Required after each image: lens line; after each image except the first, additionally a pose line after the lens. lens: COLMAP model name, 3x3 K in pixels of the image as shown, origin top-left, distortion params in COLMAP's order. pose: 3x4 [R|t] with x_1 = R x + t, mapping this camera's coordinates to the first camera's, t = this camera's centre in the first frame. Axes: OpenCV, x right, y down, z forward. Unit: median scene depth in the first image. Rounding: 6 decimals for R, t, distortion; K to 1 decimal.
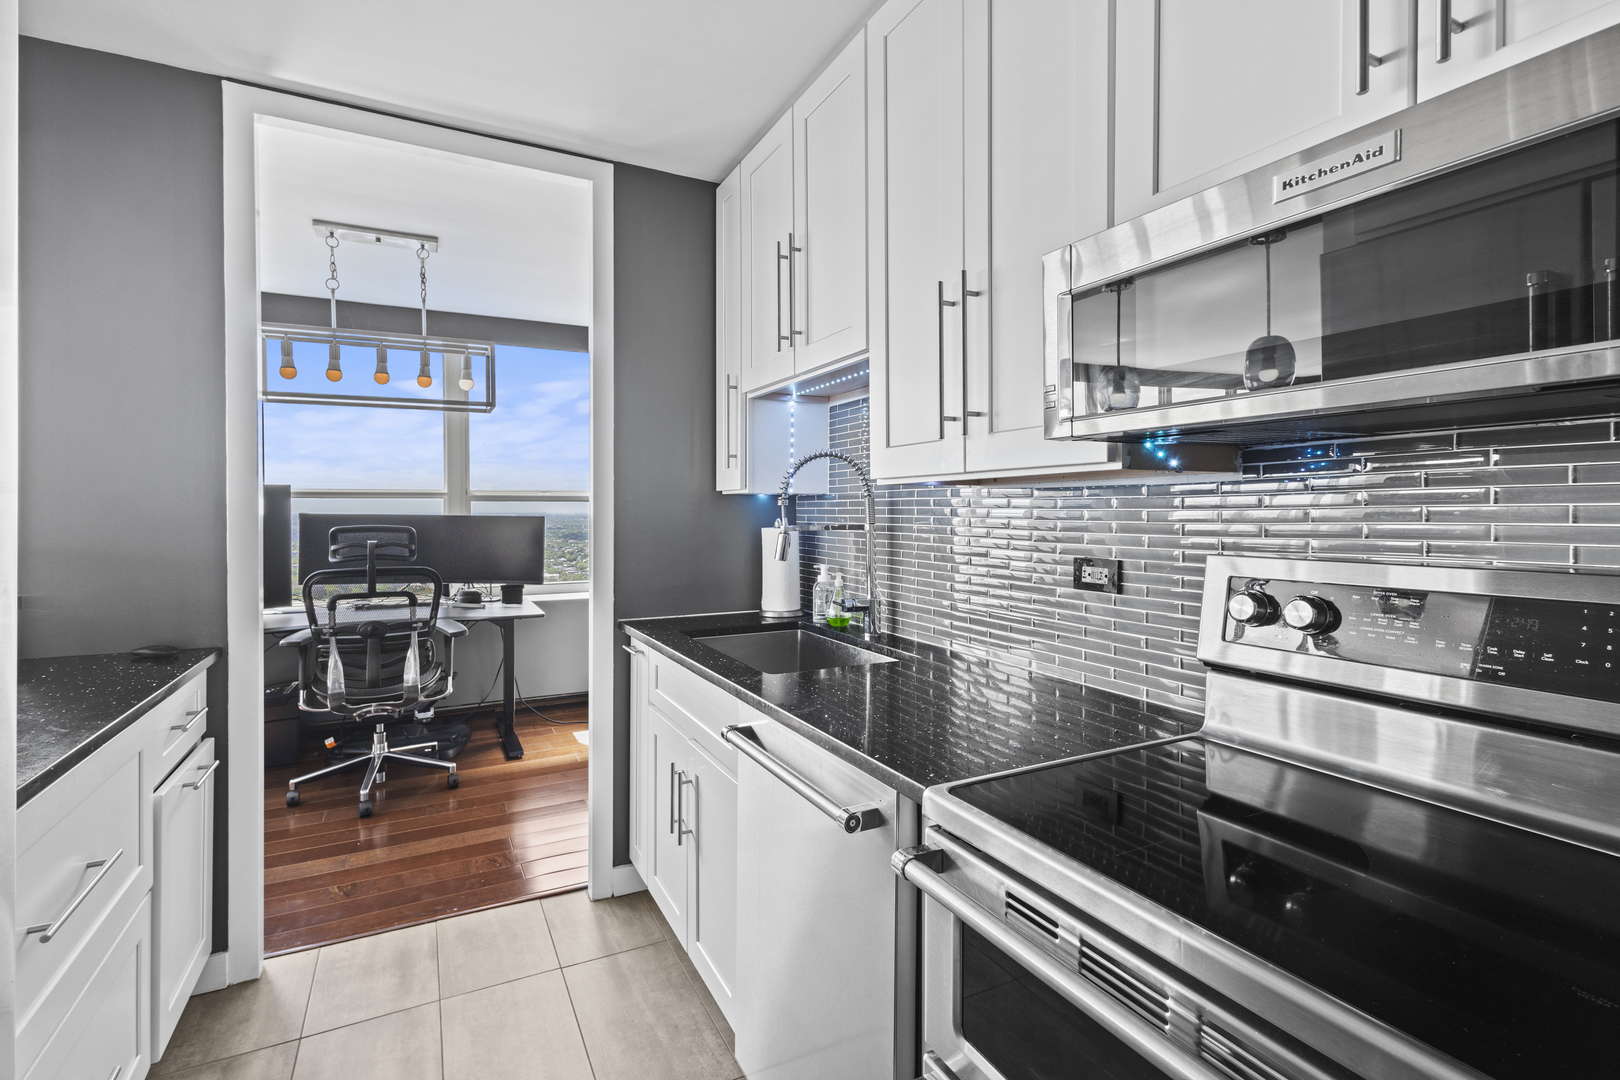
lens RADIAL K [[749.3, 0, 801.8], [0, 749.3, 514.8], [0, 0, 1]] dist [0.011717, -0.003888]
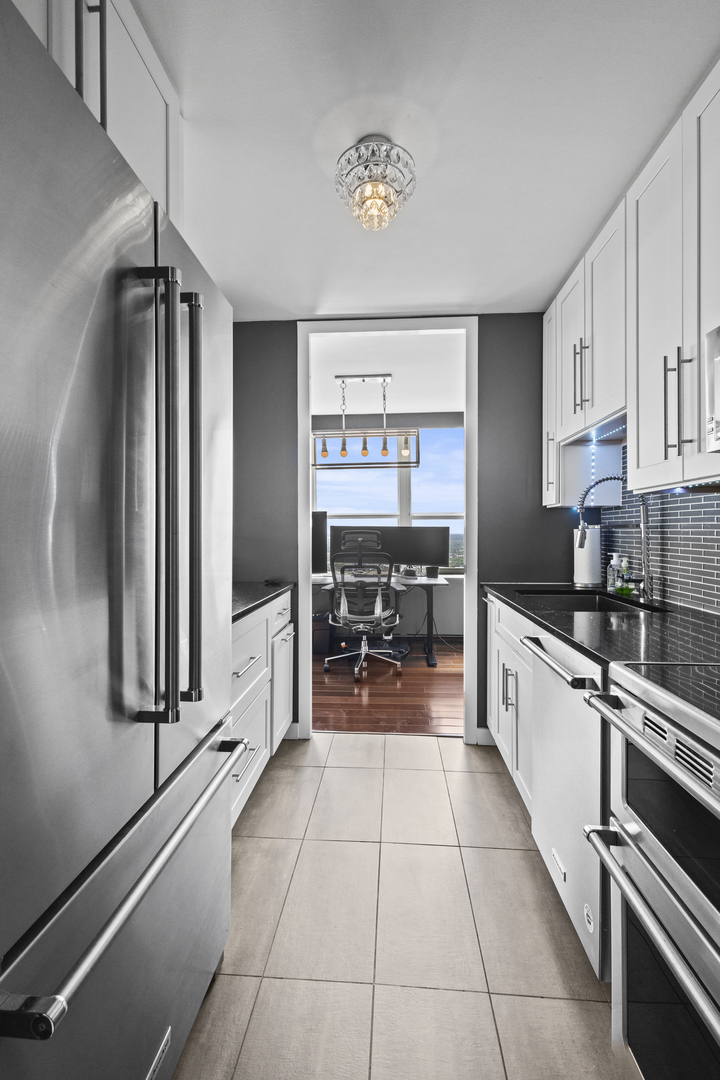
lens RADIAL K [[499.5, 0, 355.2], [0, 499.5, 532.5], [0, 0, 1]] dist [0.011717, -0.003888]
pose [[0.851551, 0.000921, -0.524271, 0.110489], [-0.002649, 0.999993, -0.002545, 0.030272], [0.524265, 0.003556, 0.851548, -0.117067]]
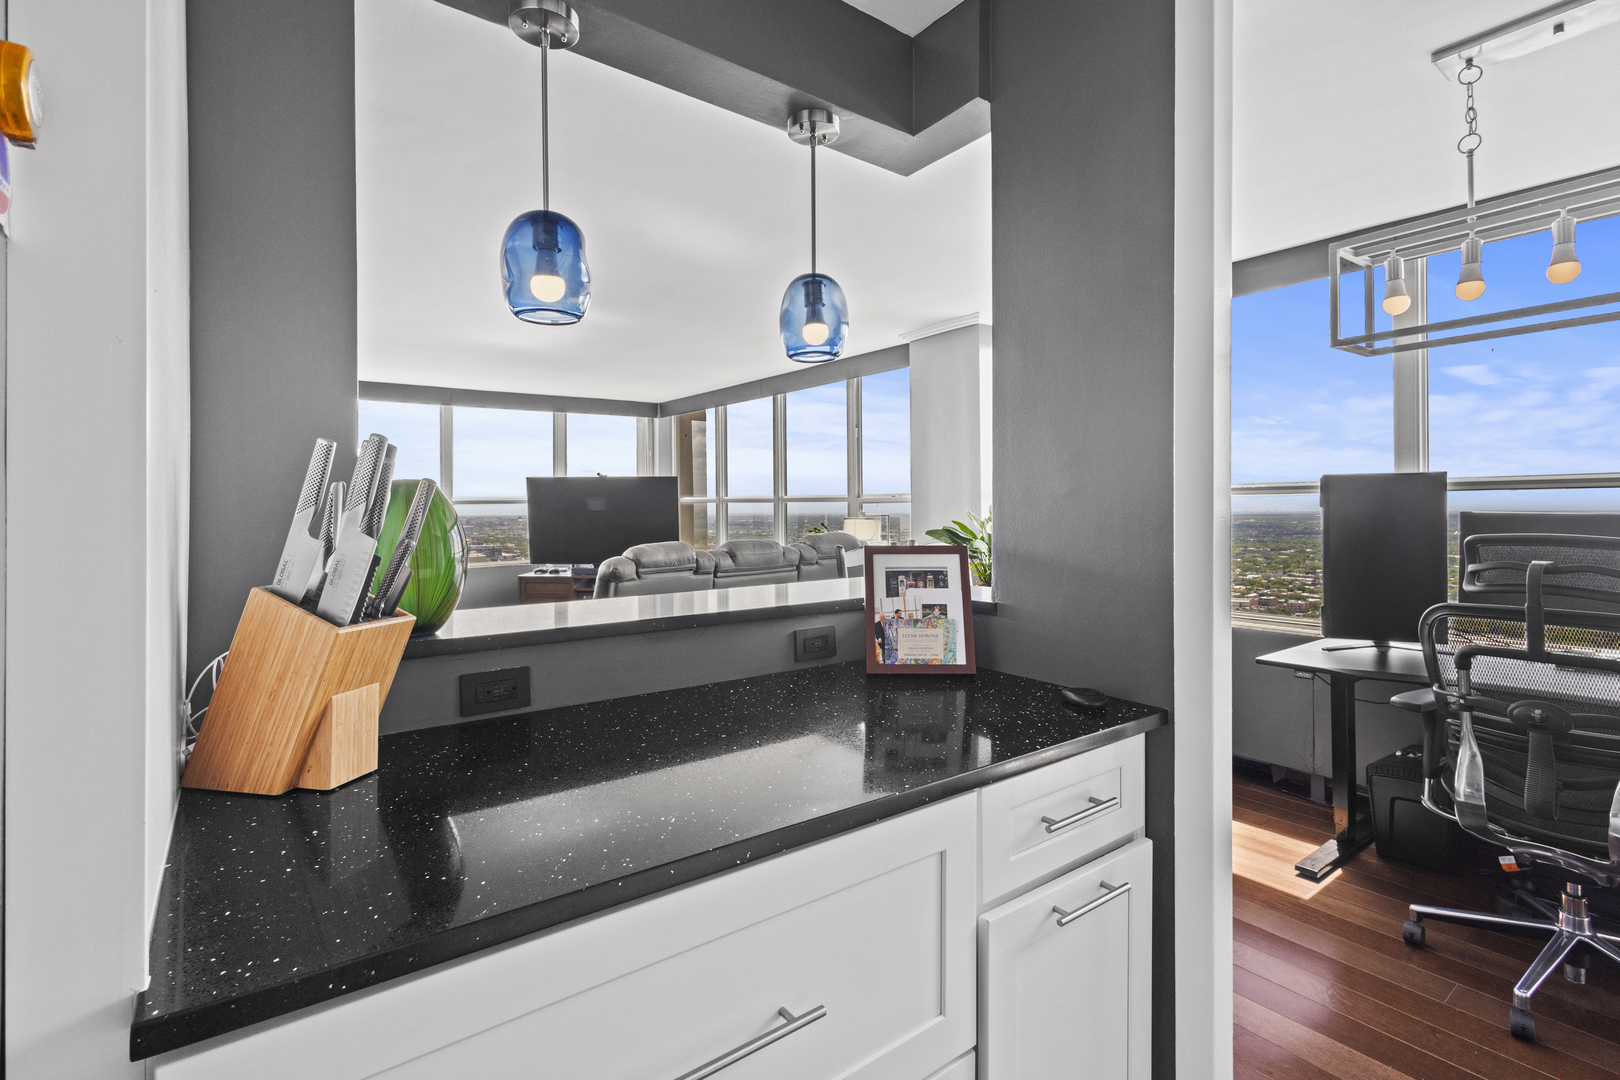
lens RADIAL K [[749.3, 0, 806.5], [0, 749.3, 516.5], [0, 0, 1]] dist [0.011717, -0.003888]
pose [[0.160947, 0.003726, -0.986956, -0.128167], [-0.000444, 0.999993, 0.003703, -0.000788], [0.986963, -0.000158, 0.160948, 0.478570]]
